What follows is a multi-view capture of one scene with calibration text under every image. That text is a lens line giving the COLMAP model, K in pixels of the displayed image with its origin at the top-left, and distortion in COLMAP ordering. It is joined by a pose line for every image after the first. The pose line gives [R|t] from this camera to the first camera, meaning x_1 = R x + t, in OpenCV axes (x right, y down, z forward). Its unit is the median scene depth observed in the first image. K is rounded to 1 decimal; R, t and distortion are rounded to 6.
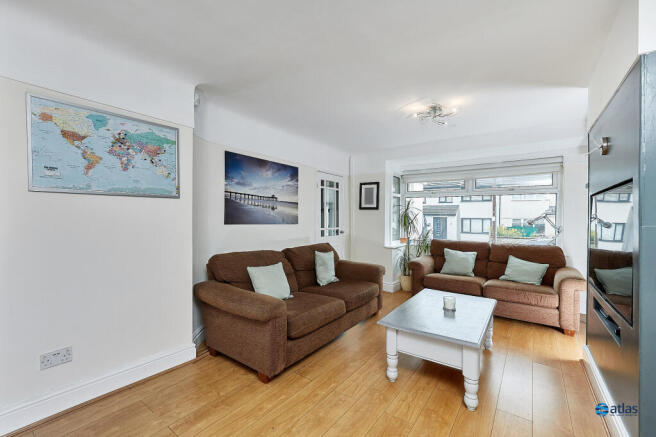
lens RADIAL K [[281.4, 0, 325.3], [0, 281.4, 217.2], [0, 0, 1]] dist [0.000767, 0.000108]
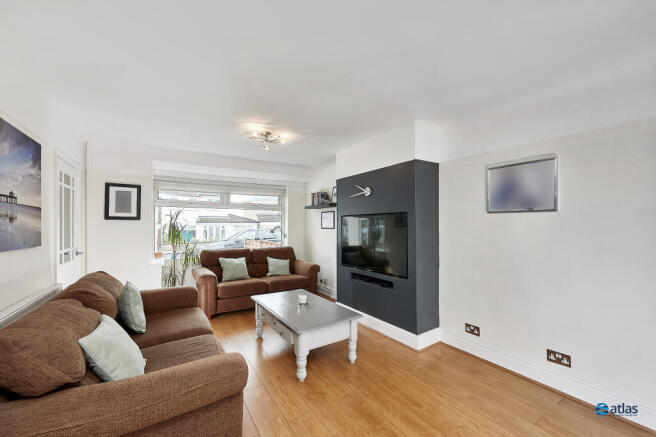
lens RADIAL K [[263.0, 0, 328.0], [0, 263.0, 218.5], [0, 0, 1]] dist [-0.000517, -0.000026]
pose [[0.367626, 0.013596, 0.929874, -0.385972], [0.006391, 0.999833, -0.017145, -0.018854], [-0.929952, 0.012245, 0.367478, 0.292301]]
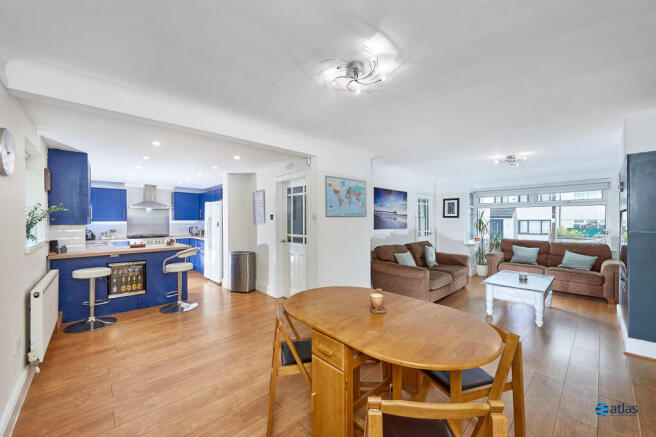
lens RADIAL K [[250.1, 0, 326.8], [0, 250.1, 221.7], [0, 0, 1]] dist [-0.000110, -0.000148]
pose [[0.980521, -0.008318, -0.196236, -0.271607], [0.010091, 0.999917, 0.008038, -0.030273], [0.196153, -0.009861, 0.980524, -0.459335]]
